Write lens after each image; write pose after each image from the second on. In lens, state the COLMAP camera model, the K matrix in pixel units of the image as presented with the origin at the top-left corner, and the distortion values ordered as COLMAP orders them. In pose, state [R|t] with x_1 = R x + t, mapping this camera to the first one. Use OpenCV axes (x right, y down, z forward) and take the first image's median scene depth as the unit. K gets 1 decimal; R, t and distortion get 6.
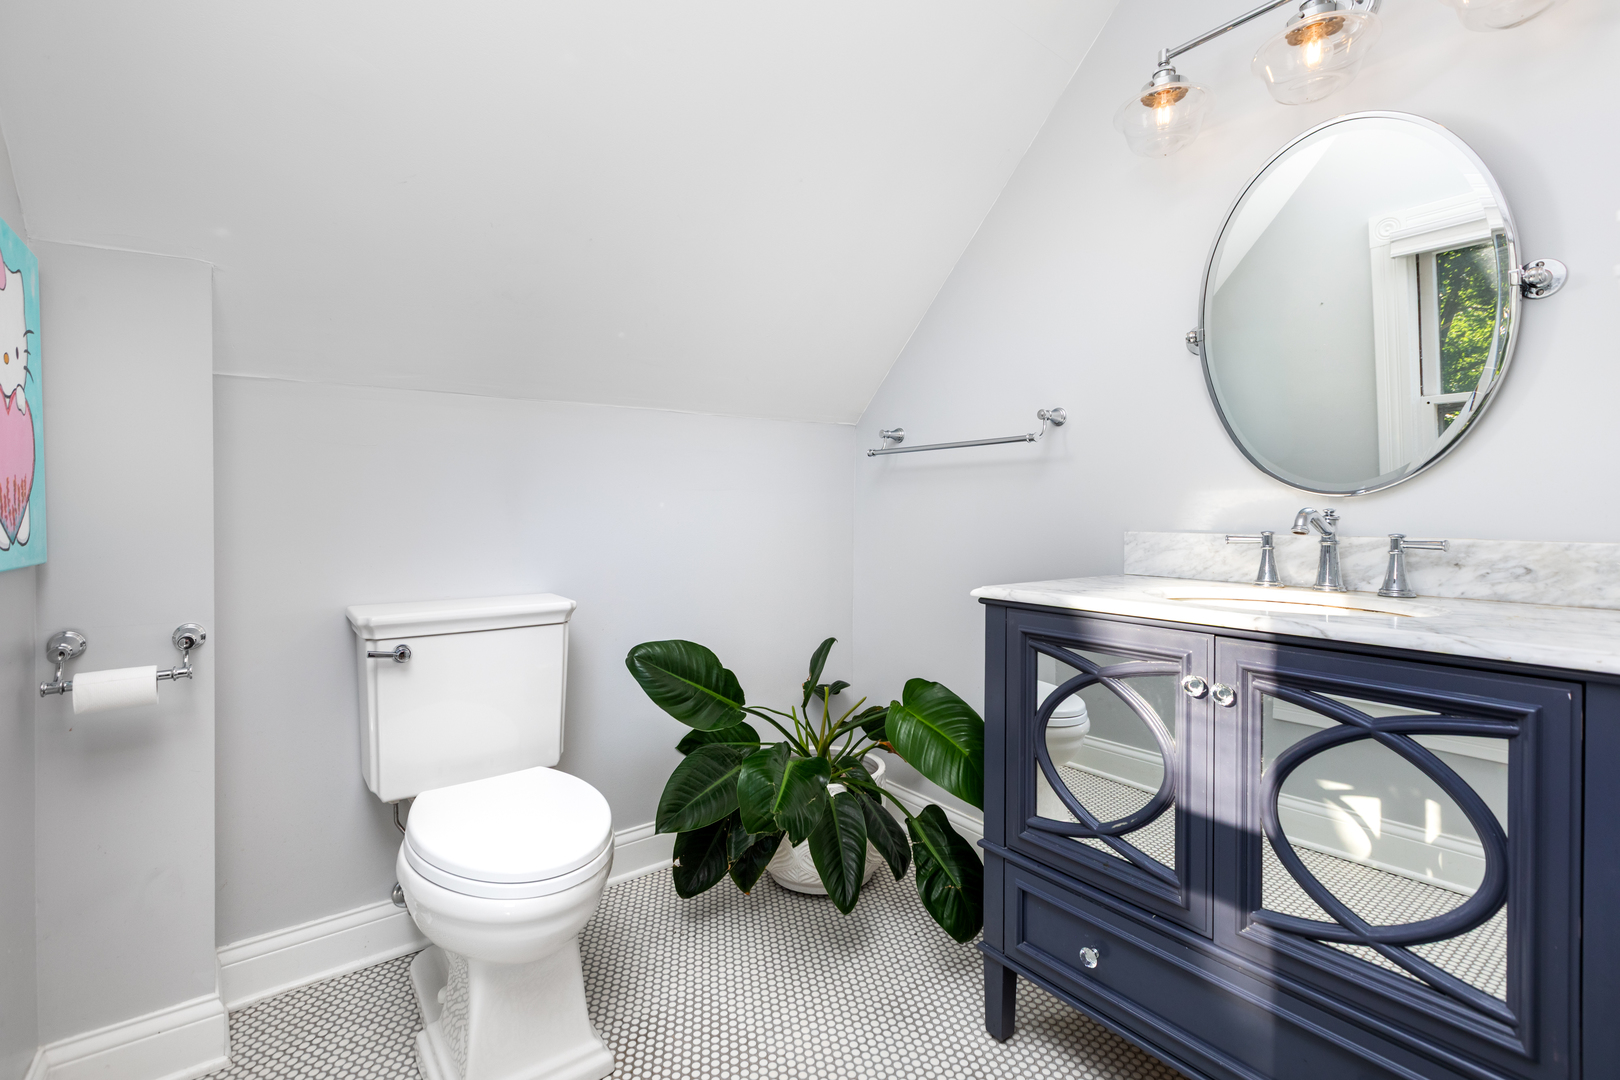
lens RADIAL K [[726.6, 0, 805.8], [0, 726.6, 529.0], [0, 0, 1]] dist [0.003167, 0.000357]
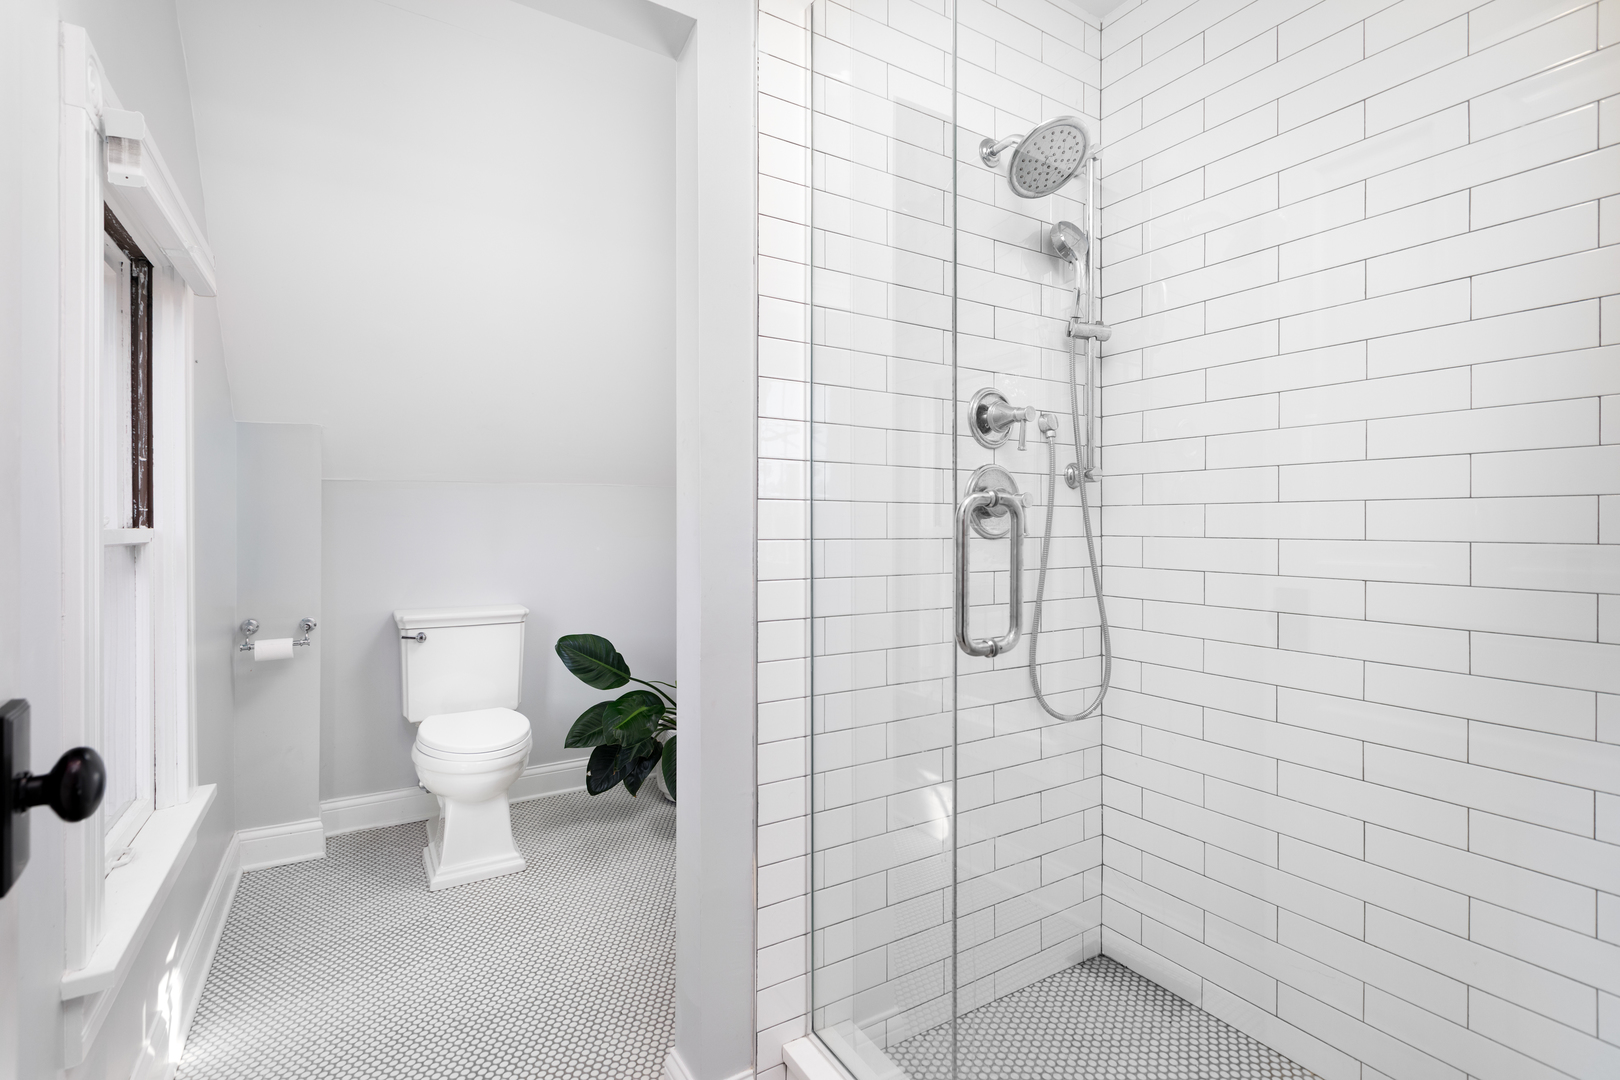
lens RADIAL K [[738.8, 0, 819.2], [0, 738.8, 533.4], [0, 0, 1]] dist [-0.000144, 0.000117]
pose [[0.995957, 0.009196, -0.089358, 0.548454], [-0.009660, 0.999942, -0.004764, -0.077978], [0.089309, 0.005608, 0.995988, -0.675870]]
